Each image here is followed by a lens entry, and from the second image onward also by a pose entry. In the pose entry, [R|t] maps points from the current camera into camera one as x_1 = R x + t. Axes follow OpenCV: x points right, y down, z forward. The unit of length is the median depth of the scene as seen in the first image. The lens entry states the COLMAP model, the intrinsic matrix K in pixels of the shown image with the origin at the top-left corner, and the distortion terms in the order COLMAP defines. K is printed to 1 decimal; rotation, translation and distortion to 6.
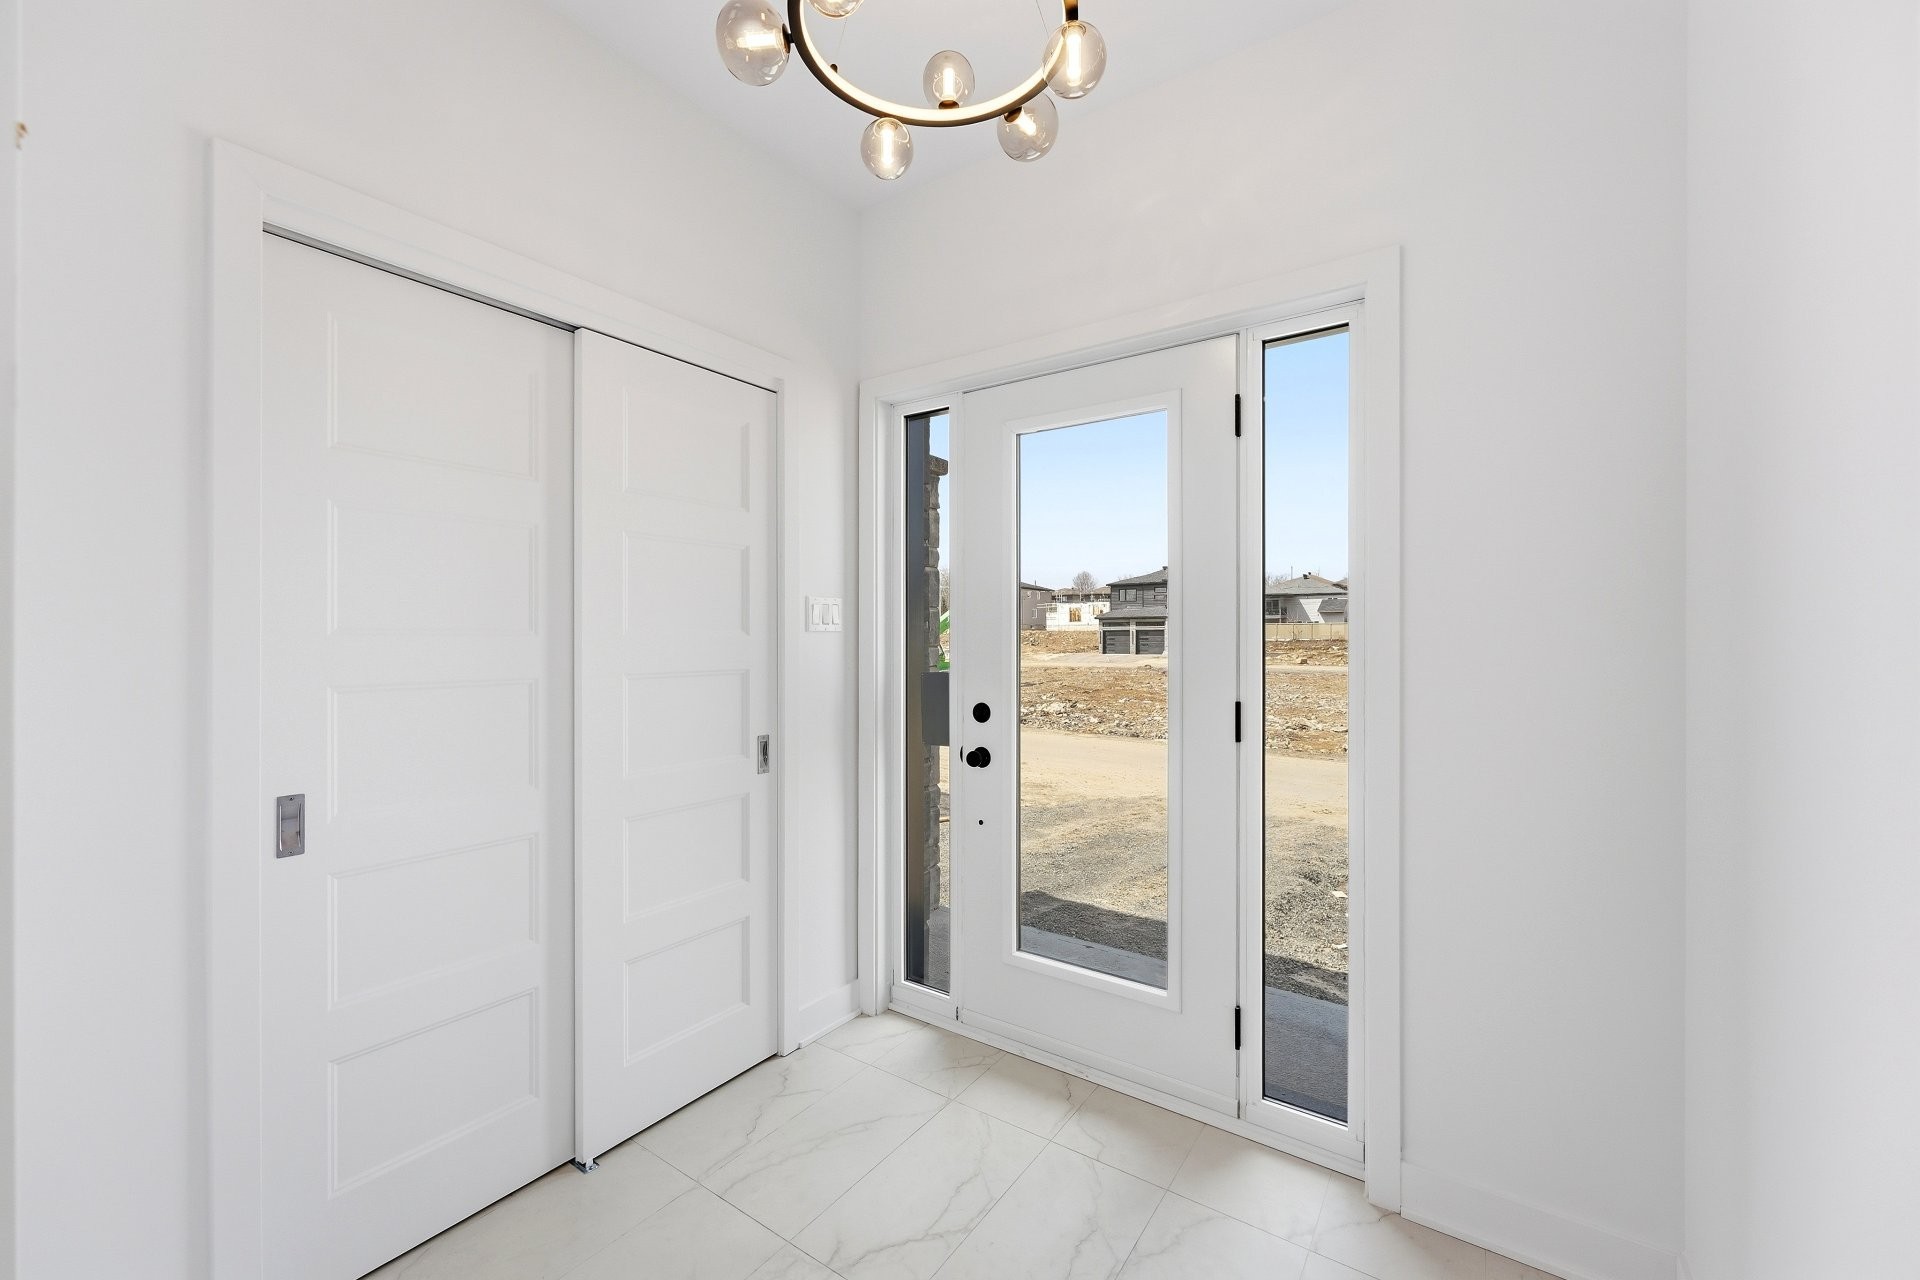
lens RADIAL K [[766.6, 0, 960.0], [0, 766.6, 640.0], [0, 0, 1]] dist [0.000310, 0.000278]
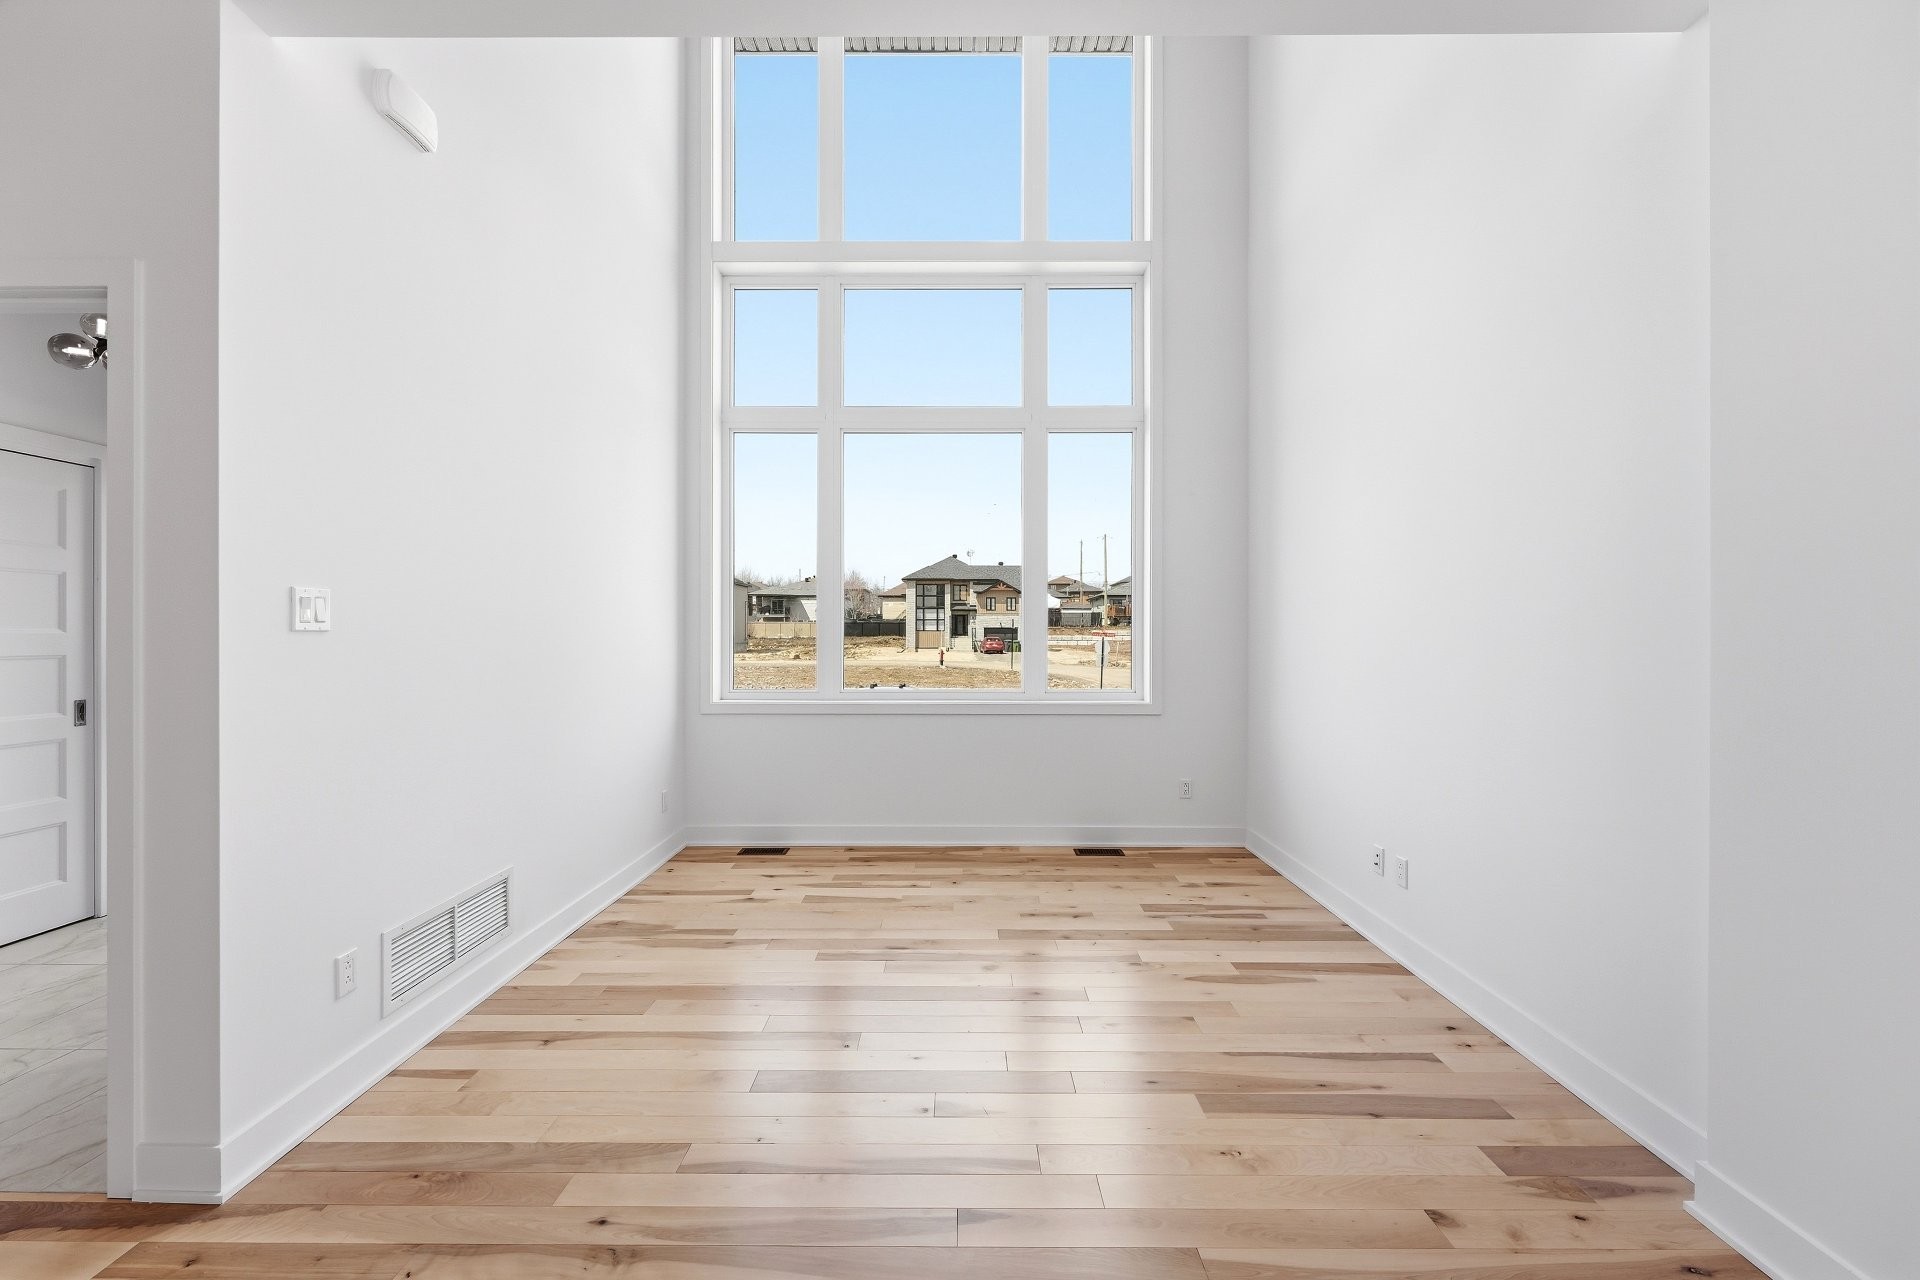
lens RADIAL K [[766.6, 0, 960.0], [0, 766.6, 640.0], [0, 0, 1]] dist [0.000310, 0.000278]
pose [[0.823033, 0.001341, 0.567992, 0.296685], [-0.003565, 0.999990, 0.002806, -0.001511], [-0.567982, -0.004334, 0.823029, -1.170338]]
